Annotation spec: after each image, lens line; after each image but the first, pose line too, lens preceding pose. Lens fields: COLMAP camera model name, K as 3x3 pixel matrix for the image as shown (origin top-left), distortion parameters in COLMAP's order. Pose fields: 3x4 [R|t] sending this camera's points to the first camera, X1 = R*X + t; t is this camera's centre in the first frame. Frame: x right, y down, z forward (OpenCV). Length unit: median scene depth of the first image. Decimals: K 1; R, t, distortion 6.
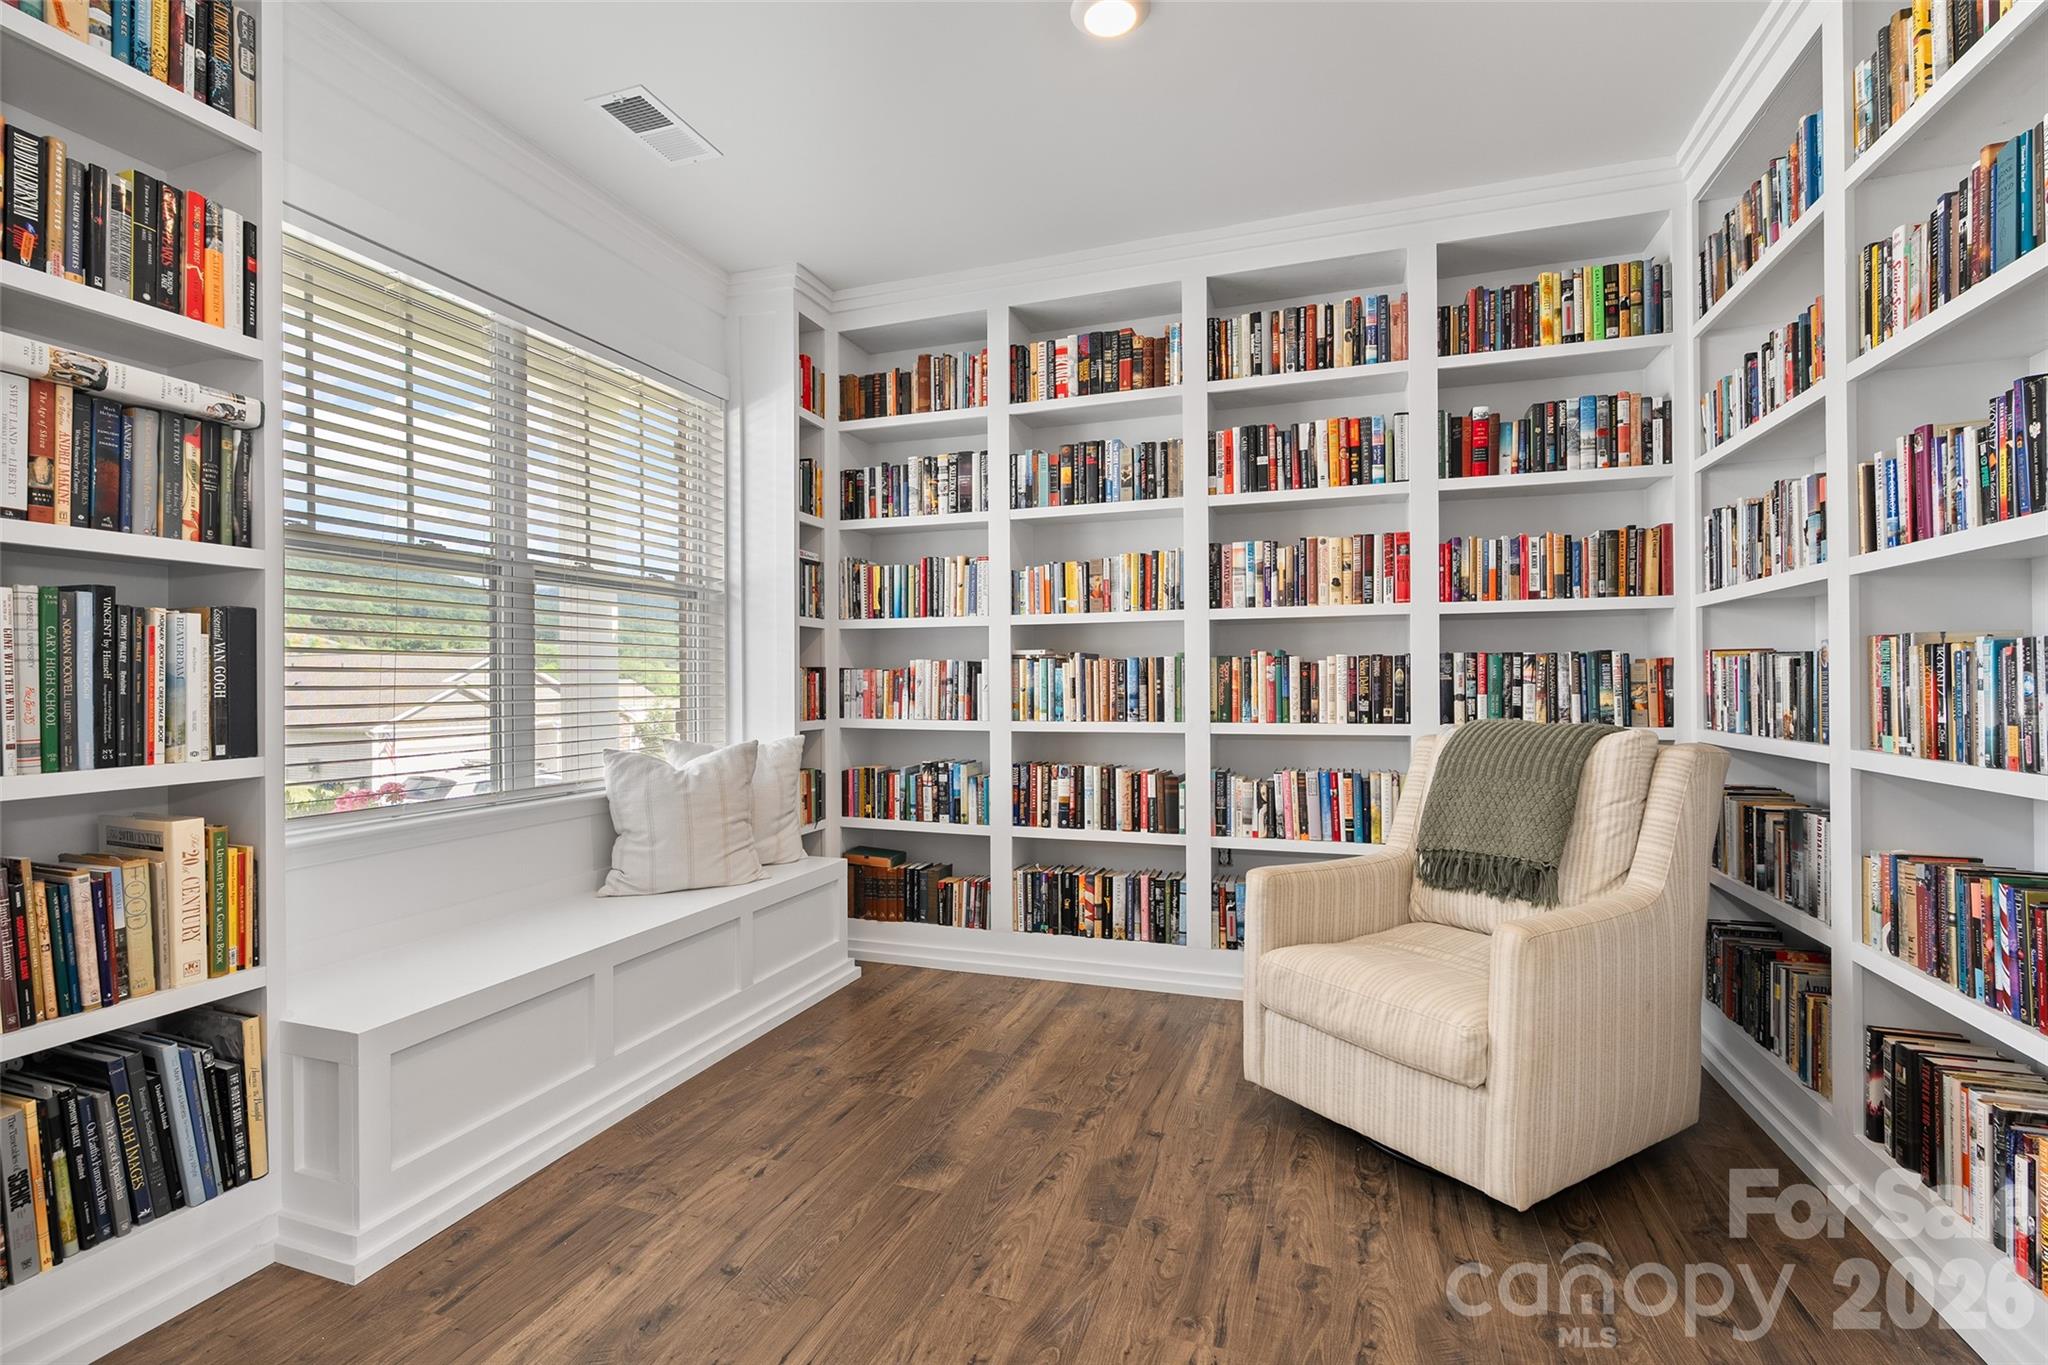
lens RADIAL K [[922.4, 0, 1024.0], [0, 922.4, 682.5], [0, 0, 1]] dist [-0.005830, 0.002346]
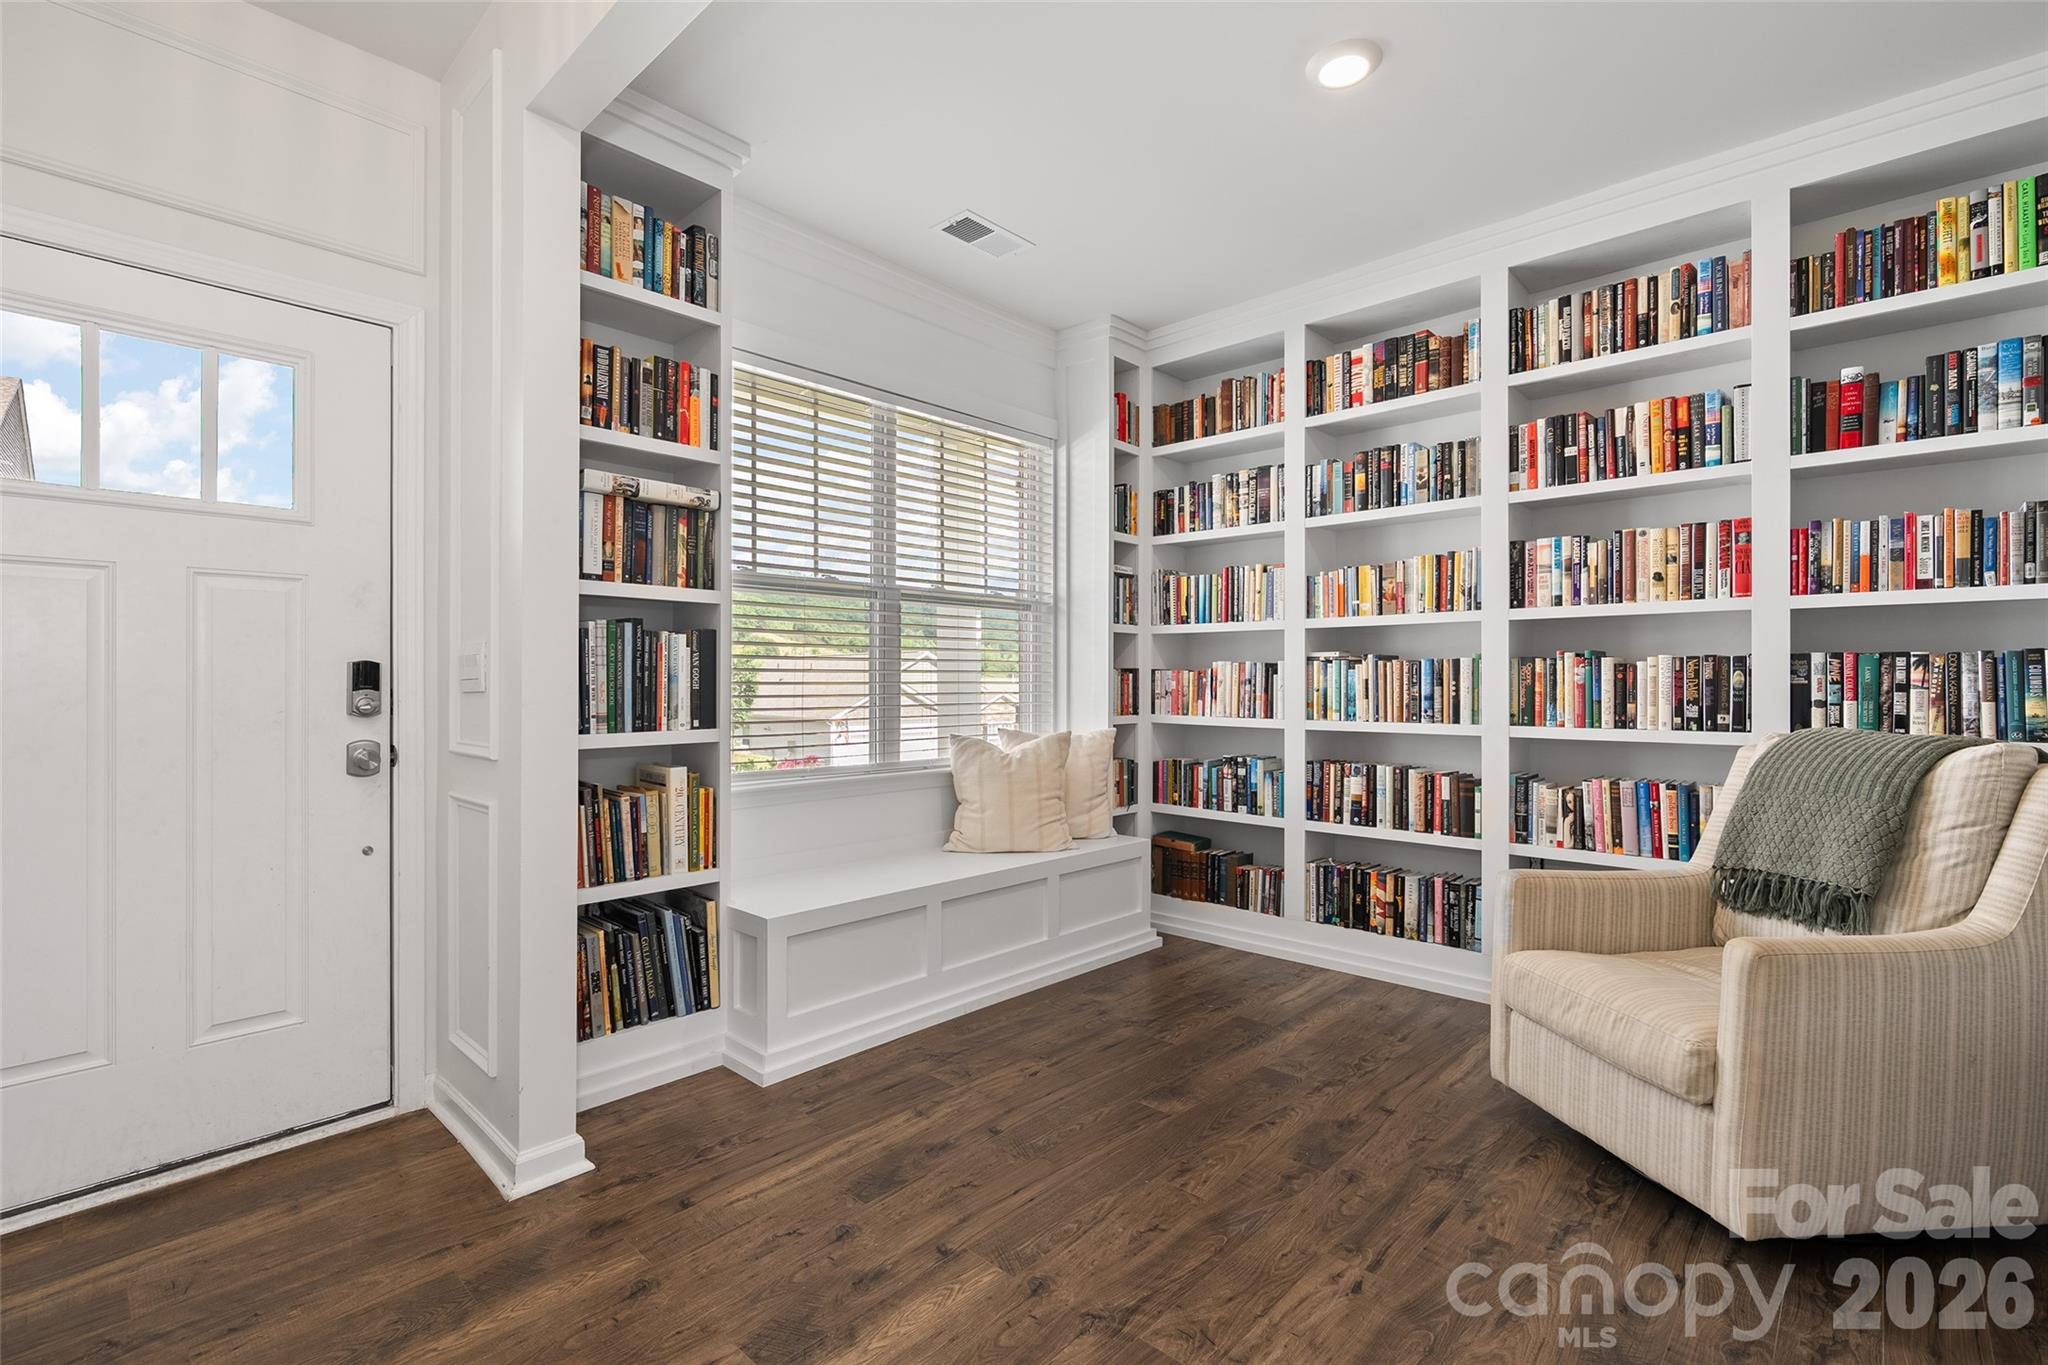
lens RADIAL K [[922.4, 0, 1024.0], [0, 922.4, 682.5], [0, 0, 1]] dist [-0.005830, 0.002346]
pose [[0.914887, 0.006775, -0.403653, 0.135191], [-0.006743, 0.999976, 0.001501, -0.000173], [0.403653, 0.001348, 0.914911, -0.101266]]
